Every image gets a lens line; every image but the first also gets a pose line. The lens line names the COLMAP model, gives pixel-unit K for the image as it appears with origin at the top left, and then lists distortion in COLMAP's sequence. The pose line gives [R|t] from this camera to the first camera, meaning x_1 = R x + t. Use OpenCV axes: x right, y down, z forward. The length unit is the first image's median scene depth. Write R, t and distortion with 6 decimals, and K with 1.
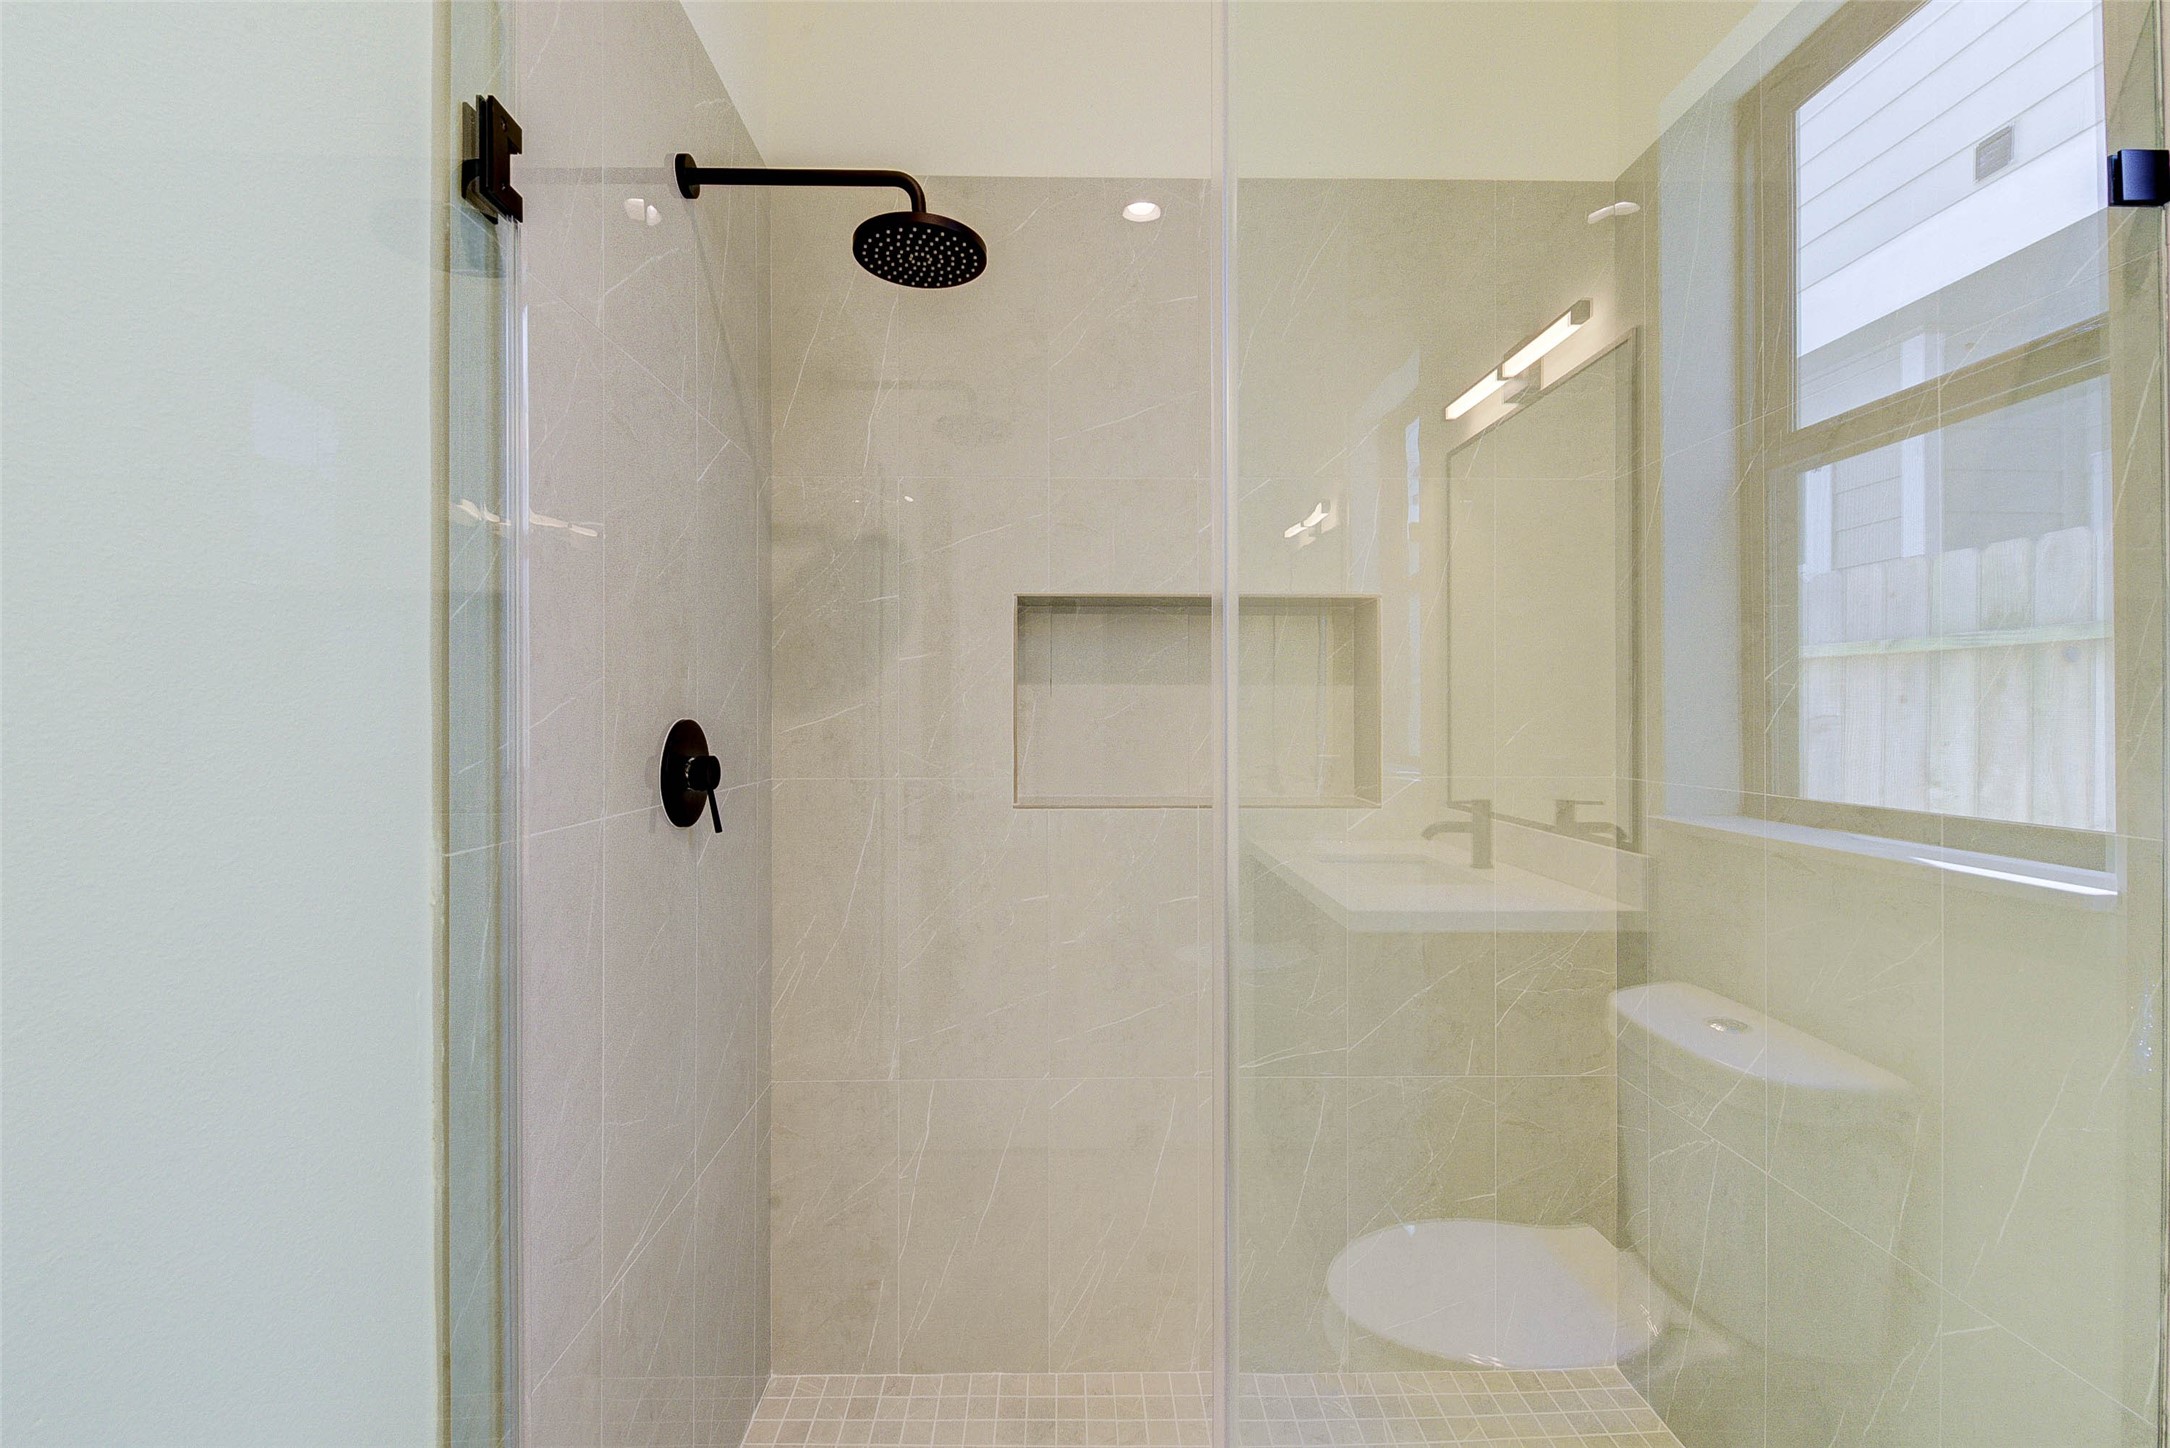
lens RADIAL K [[947.1, 0, 1084.7], [0, 947.1, 711.9], [0, 0, 1]] dist [0.008135, -0.007989]
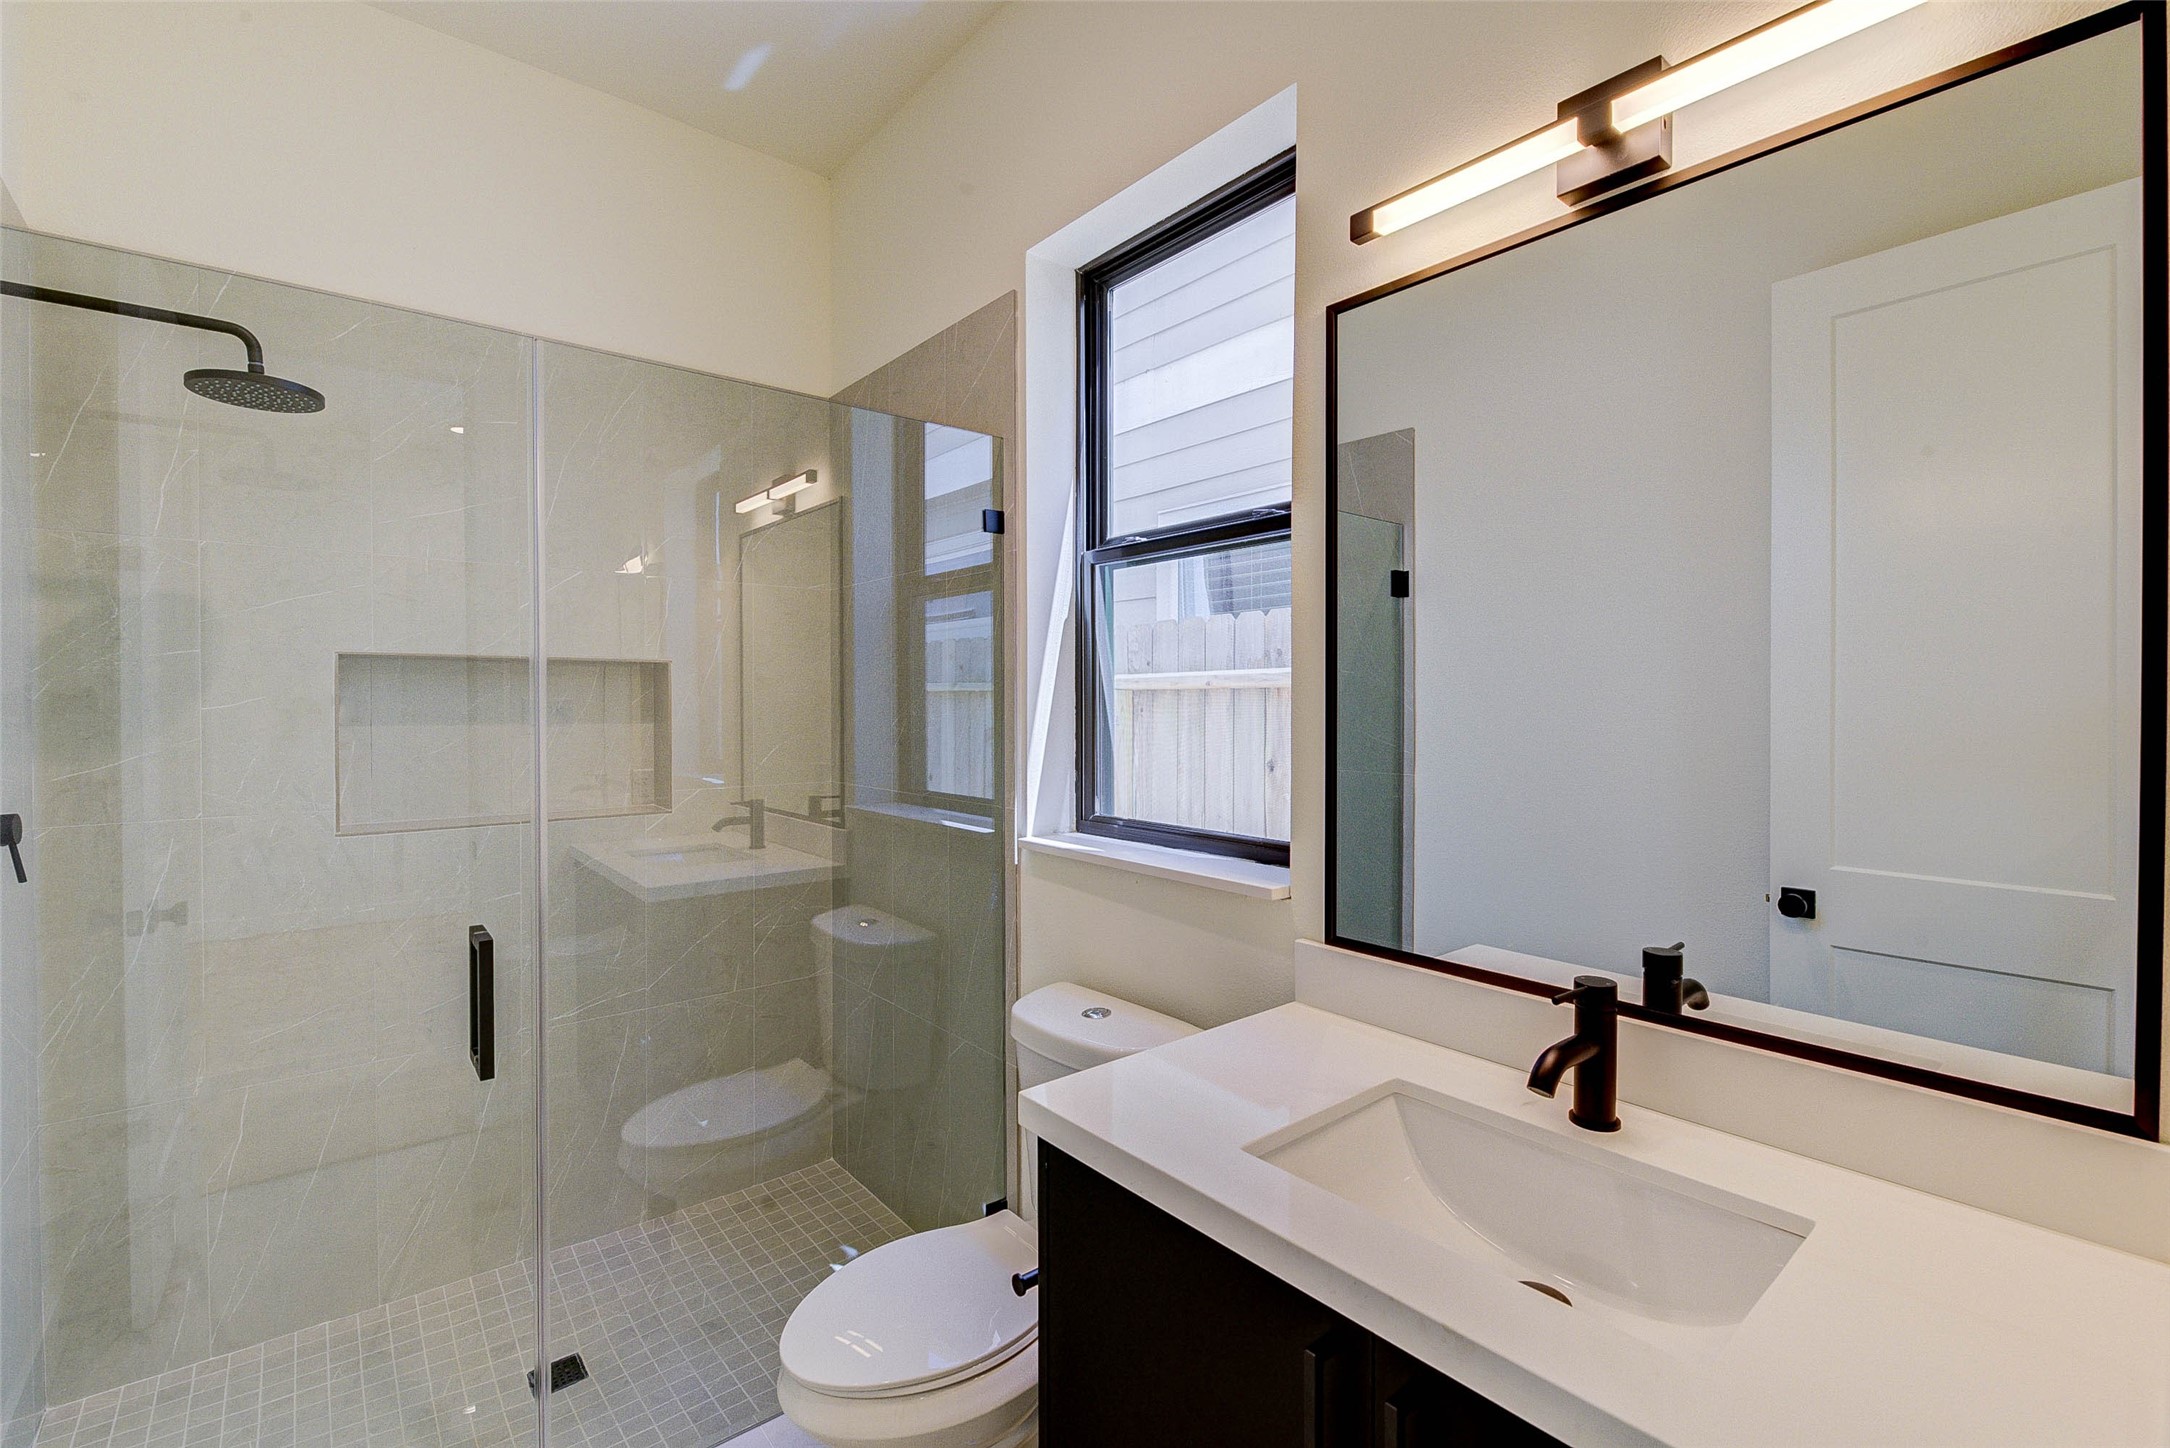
lens RADIAL K [[947.1, 0, 1099.7], [0, 947.1, 707.9], [0, 0, 1]] dist [0.008135, -0.007989]
pose [[0.784523, -0.006723, 0.620063, -0.059877], [0.001606, 0.999960, 0.008811, -0.064712], [-0.620097, -0.005917, 0.784502, -0.489854]]
